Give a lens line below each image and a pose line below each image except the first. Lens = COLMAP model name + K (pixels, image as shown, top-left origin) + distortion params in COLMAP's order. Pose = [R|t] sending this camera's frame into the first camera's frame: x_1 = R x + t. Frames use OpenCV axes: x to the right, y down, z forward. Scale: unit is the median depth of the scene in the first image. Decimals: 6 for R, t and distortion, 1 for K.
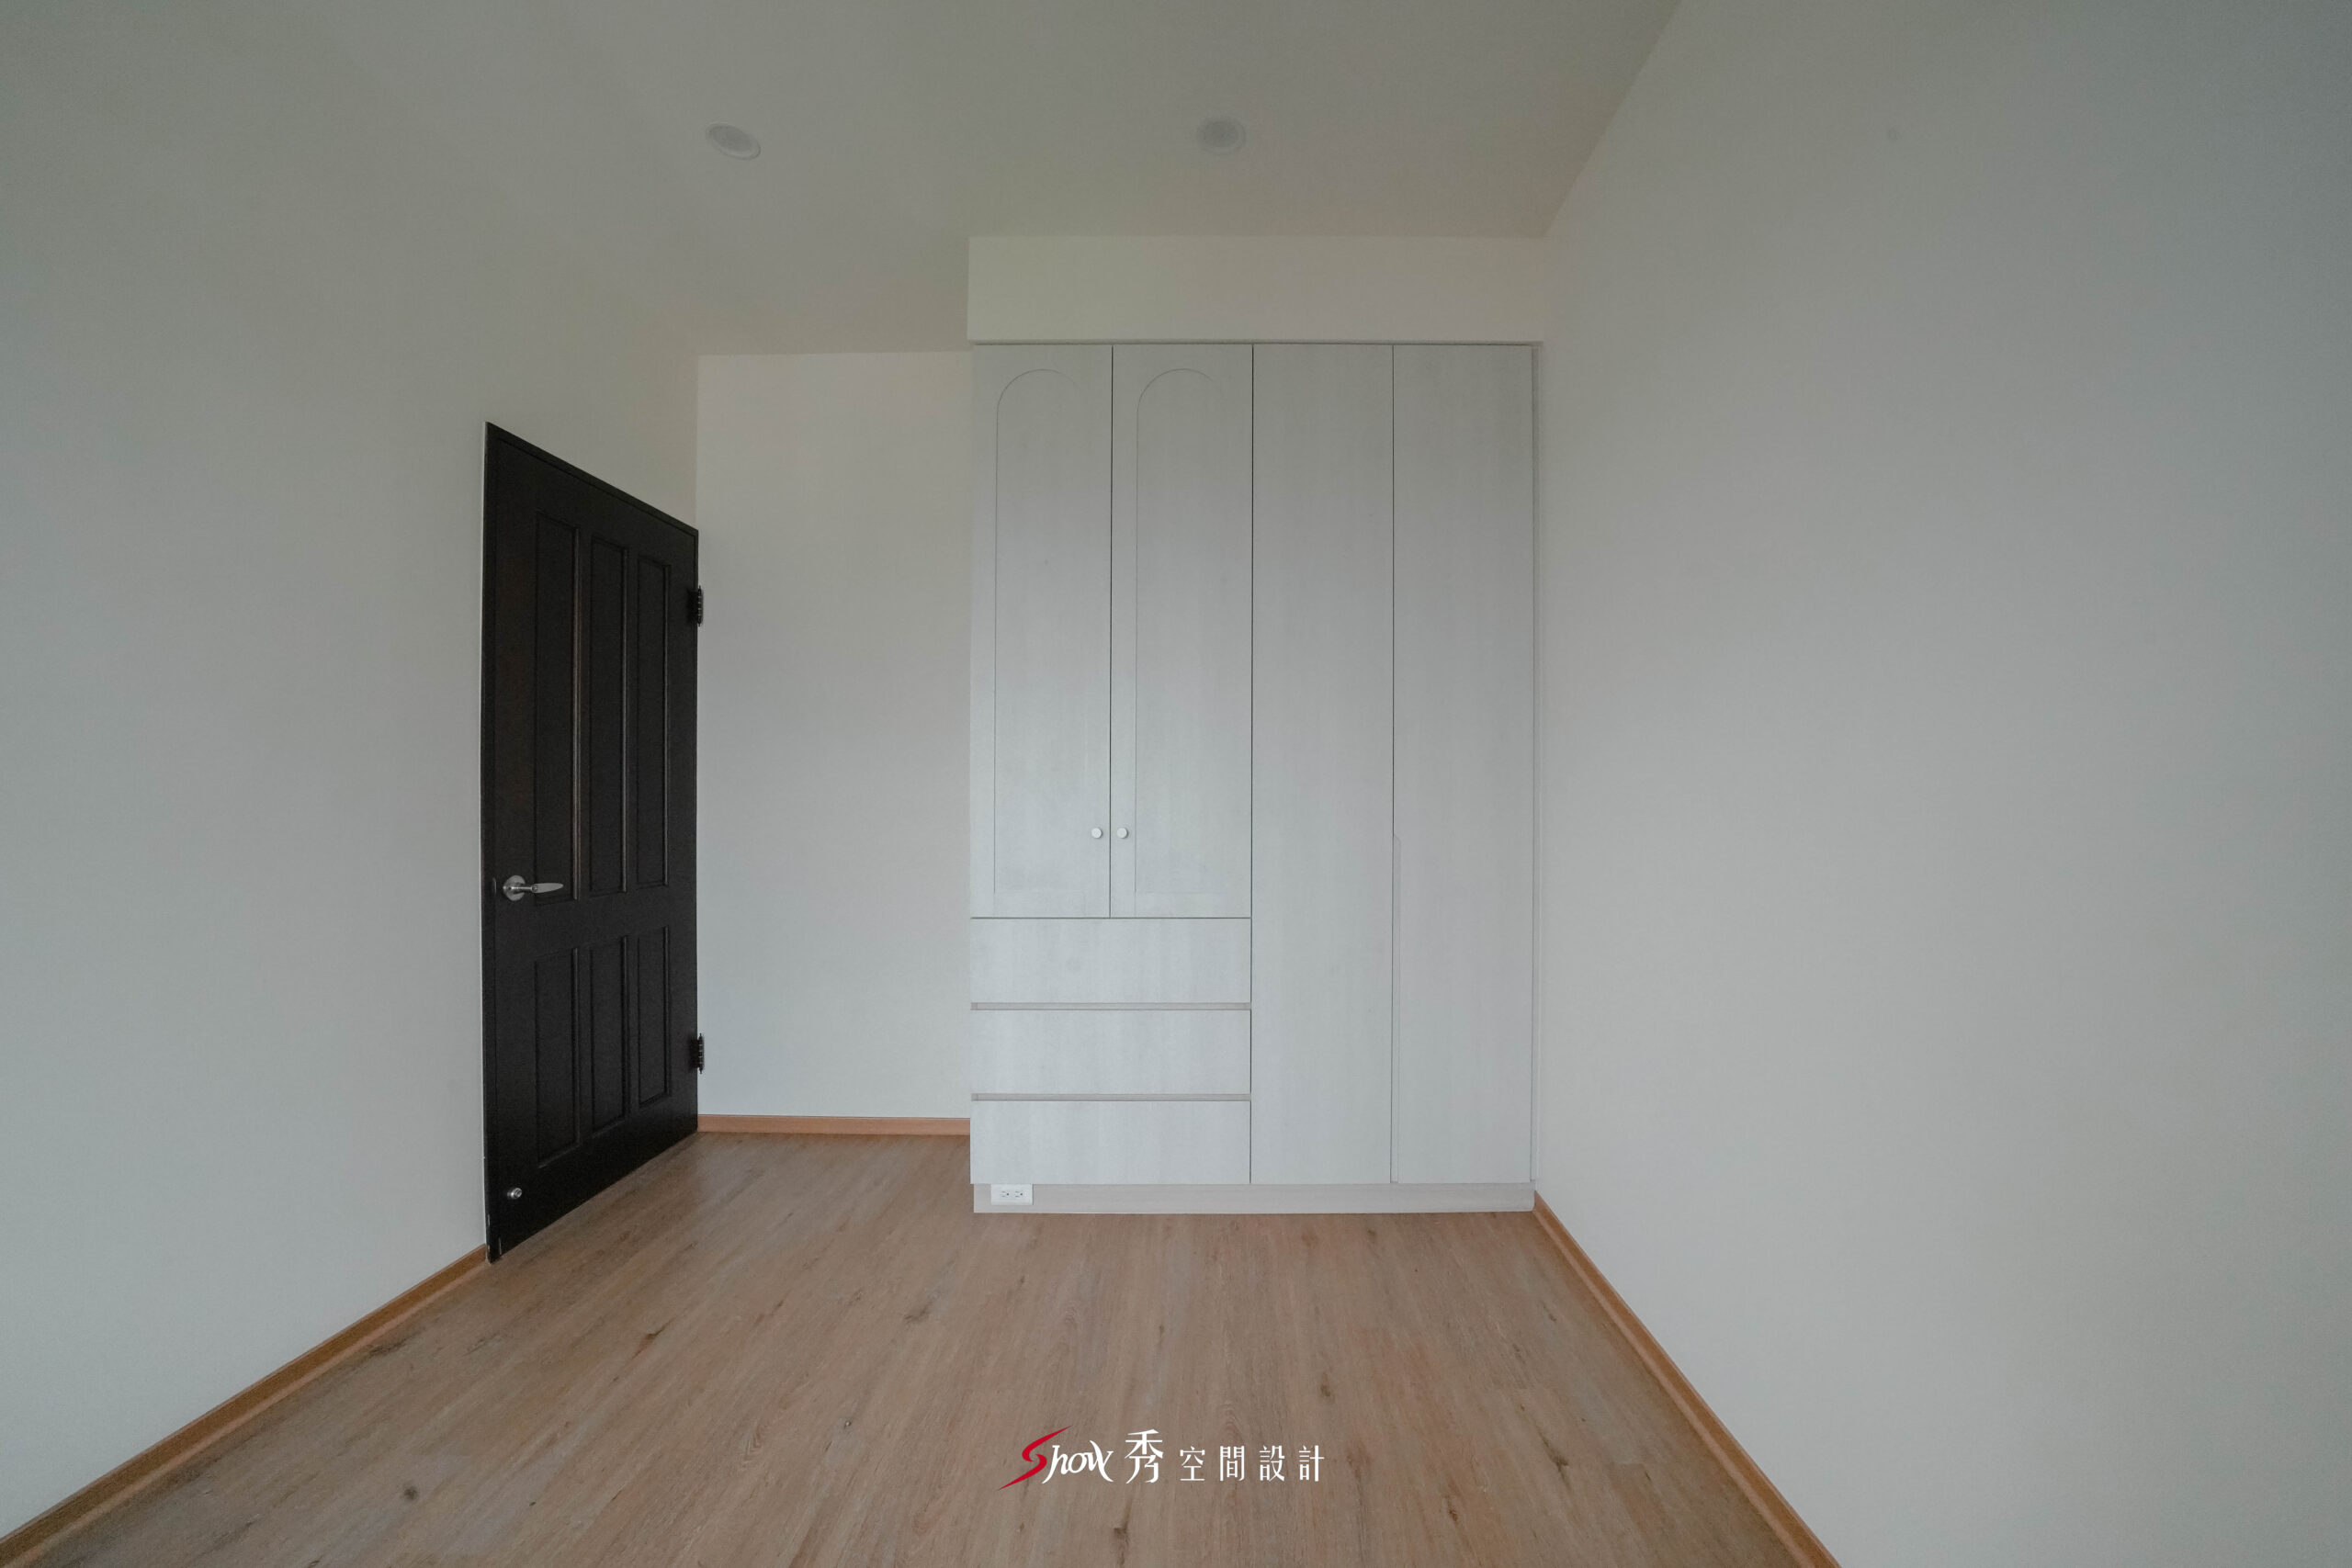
lens RADIAL K [[822.9, 0, 1181.4], [0, 822.9, 806.9], [0, 0, 1]] dist [0.000905, 0.000057]
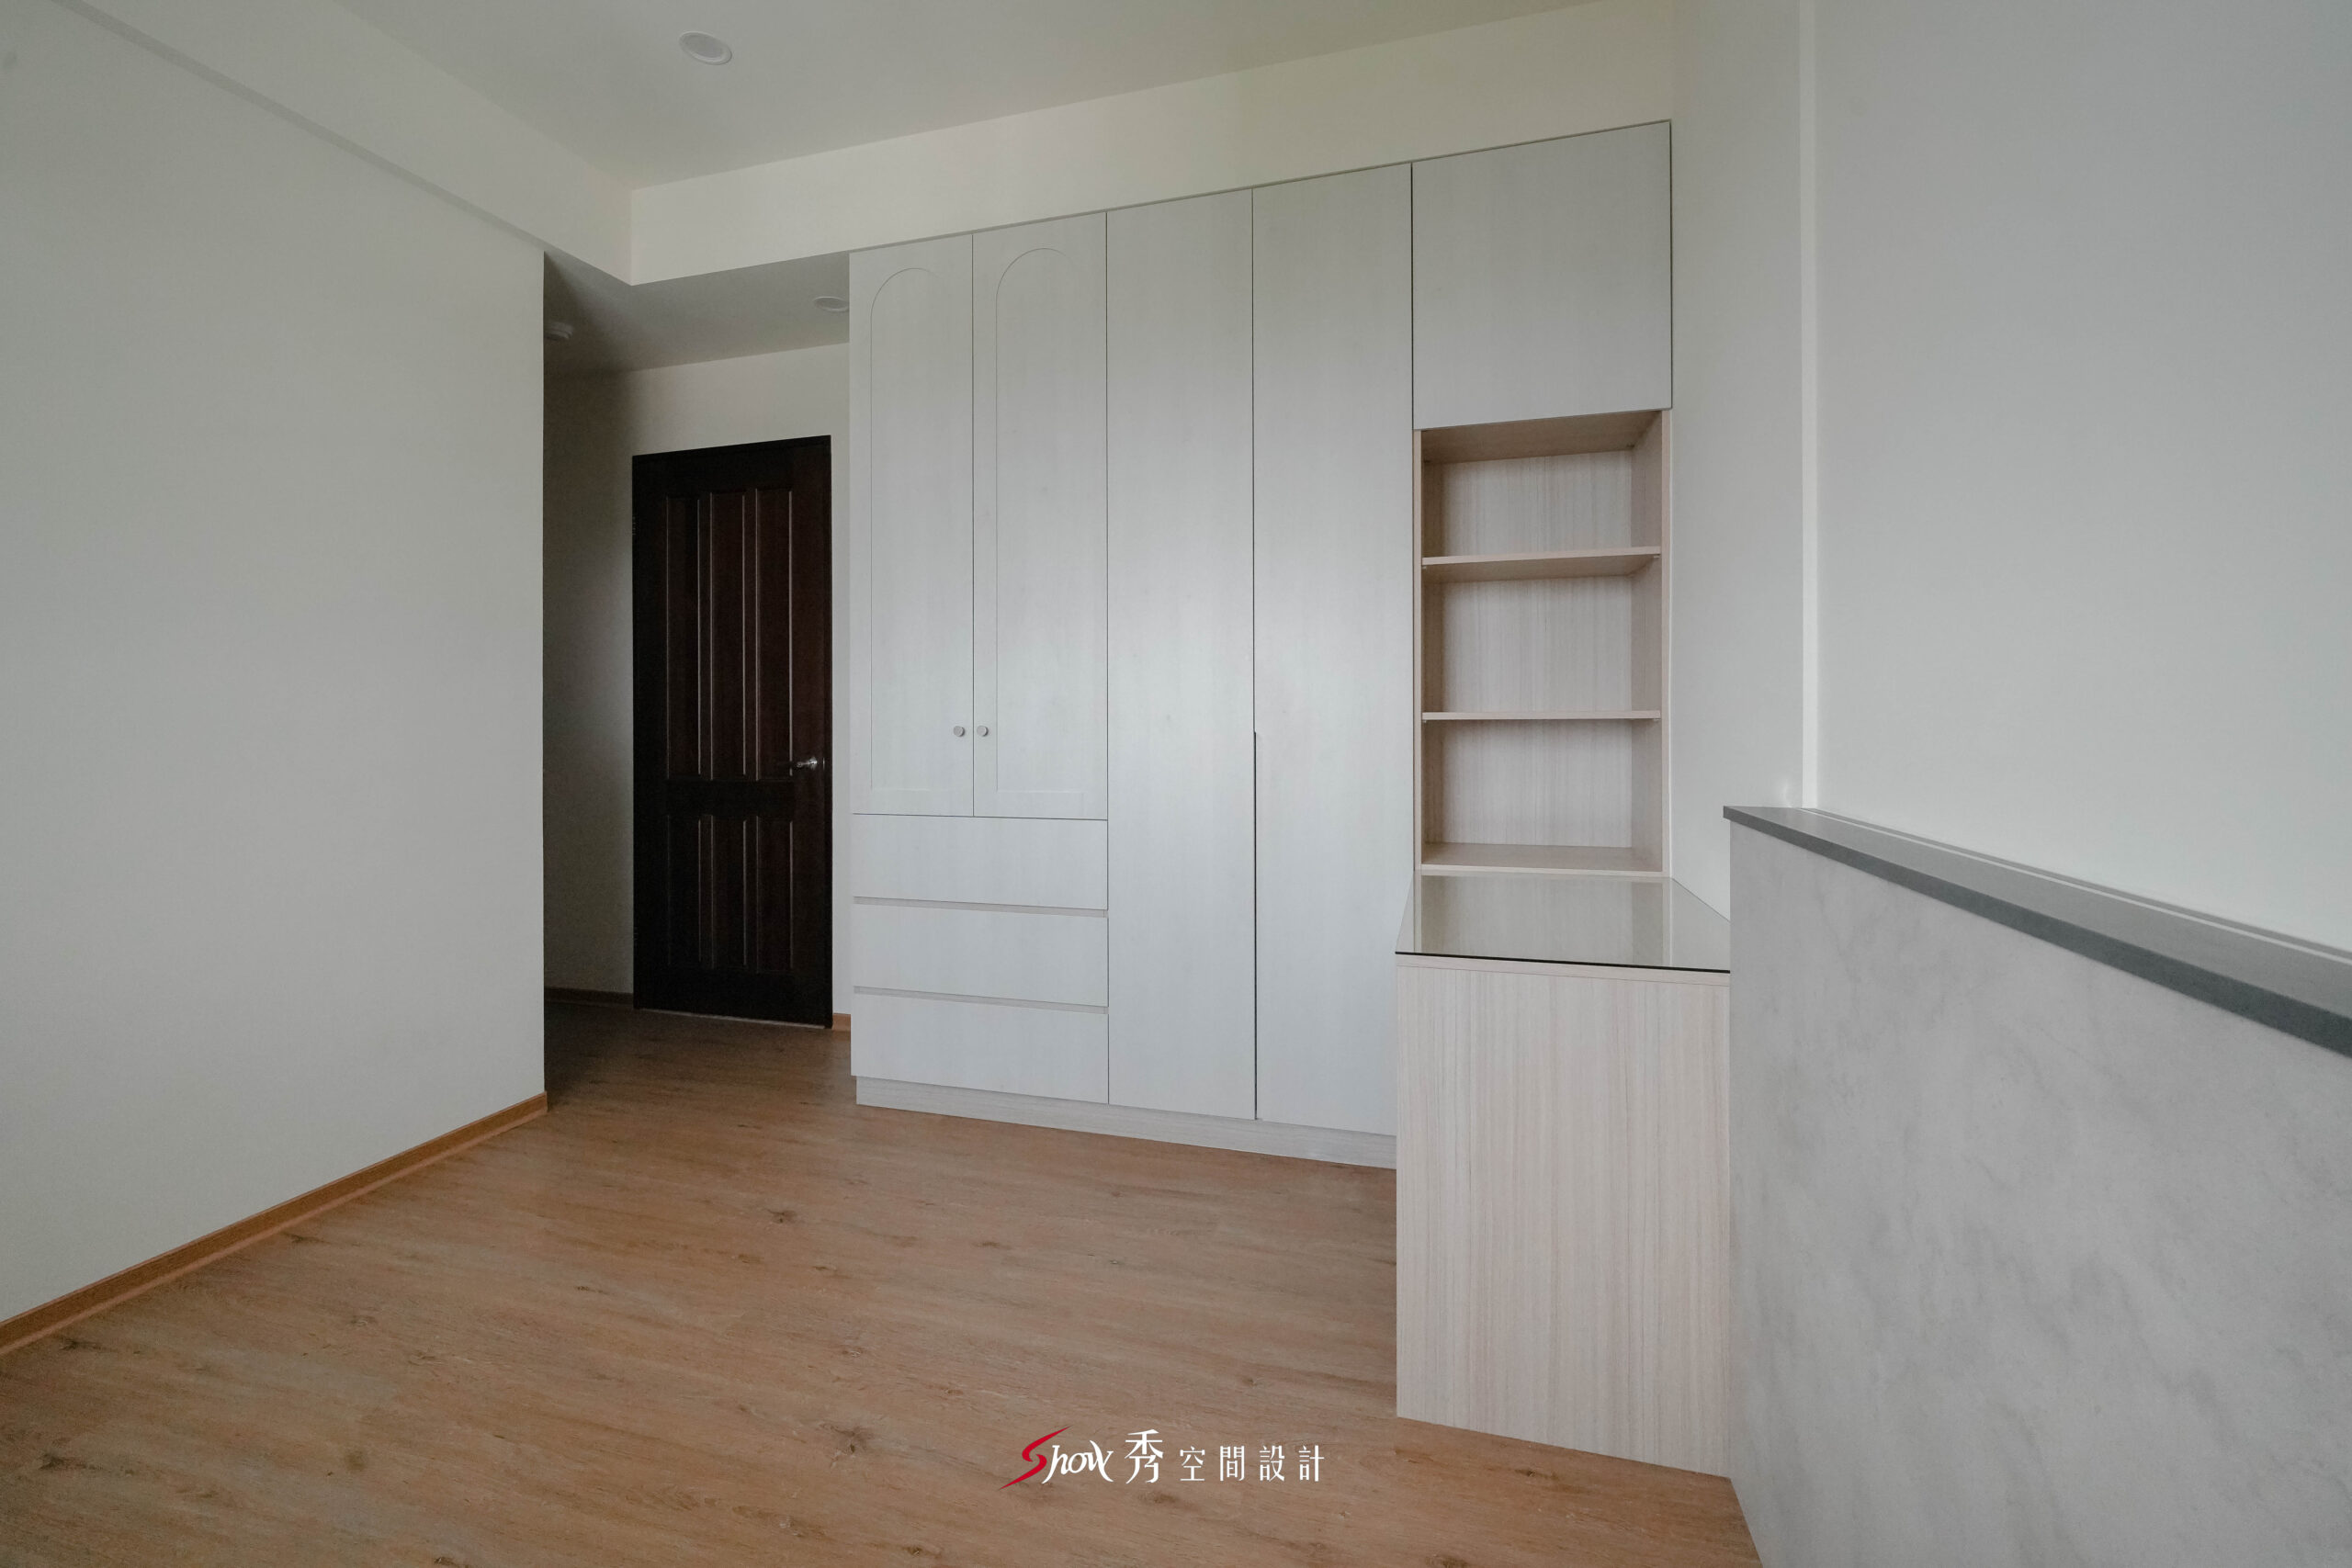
lens RADIAL K [[932.2, 0, 1179.0], [0, 932.2, 694.9], [0, 0, 1]] dist [-0.000995, 0.000217]
pose [[0.962611, -0.014730, -0.270487, 0.459792], [0.013185, 0.999885, -0.007529, 0.001482], [0.270567, 0.003681, 0.962694, -0.003330]]
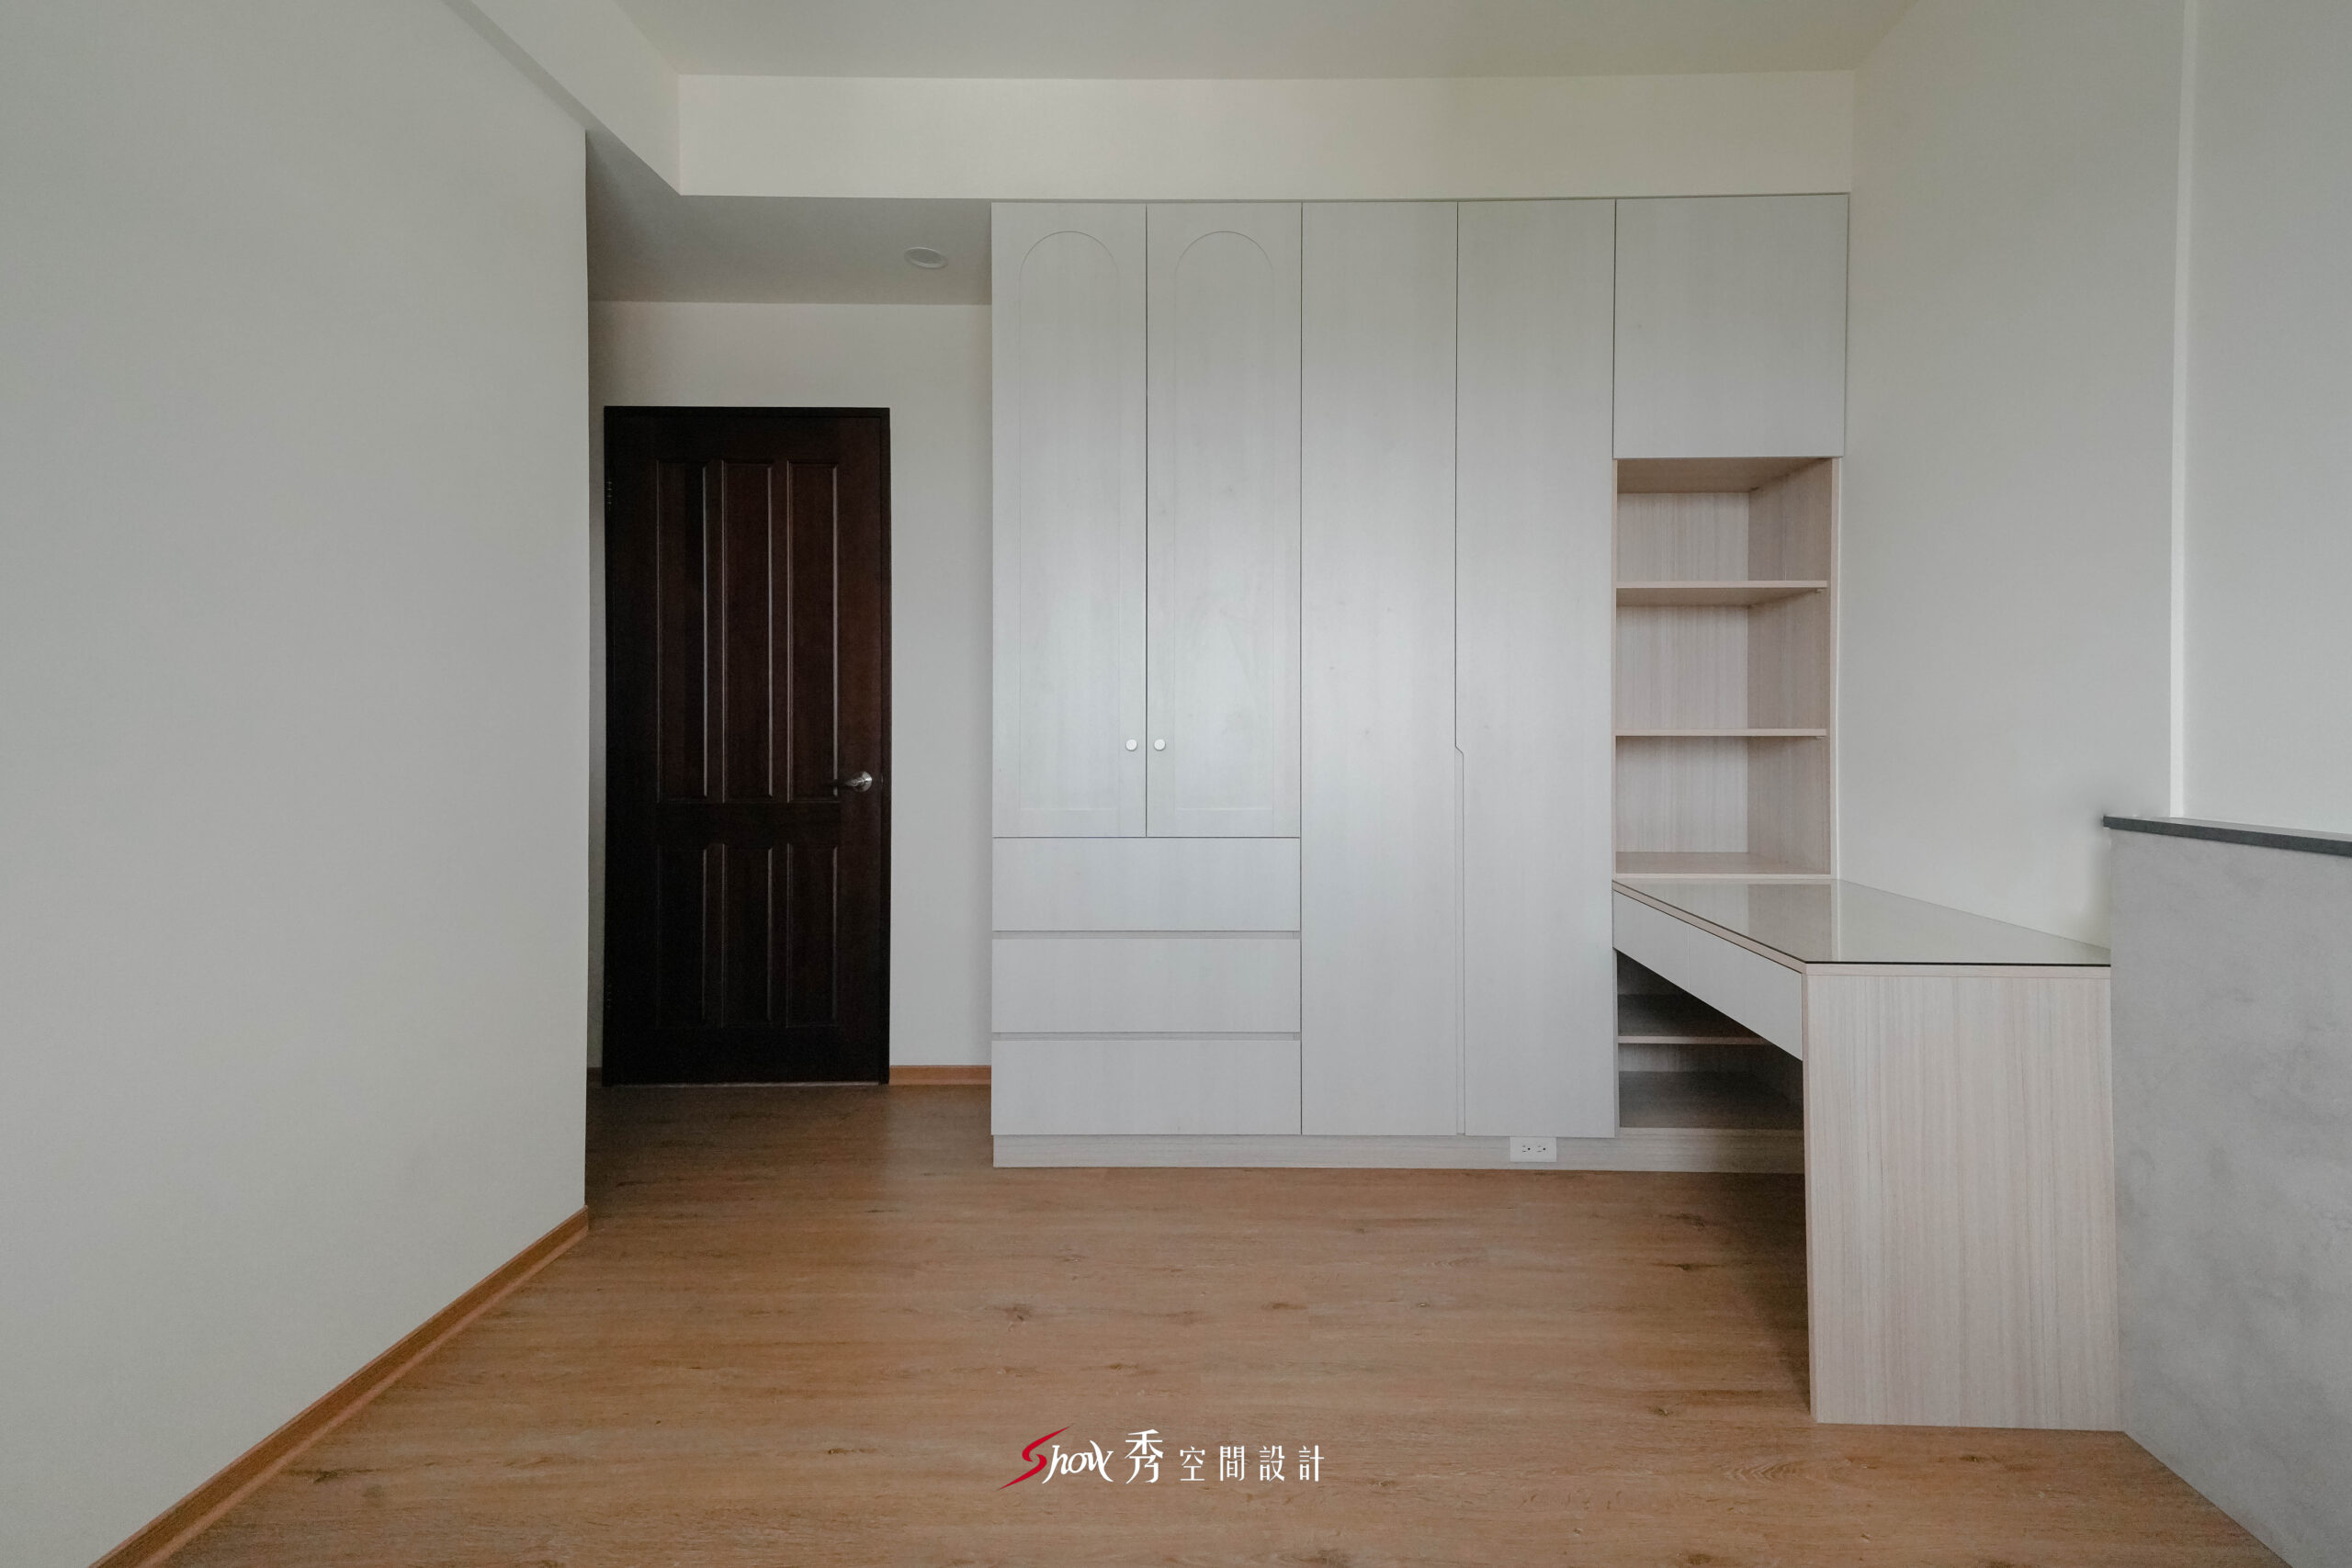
lens RADIAL K [[906.4, 0, 1178.3], [0, 906.4, 711.0], [0, 0, 1]] dist [0.031247, -0.000586]
pose [[0.999995, -0.001844, -0.002696, -0.048700], [0.001832, 0.999988, -0.004643, -0.000047], [0.002704, 0.004638, 0.999986, -0.000421]]
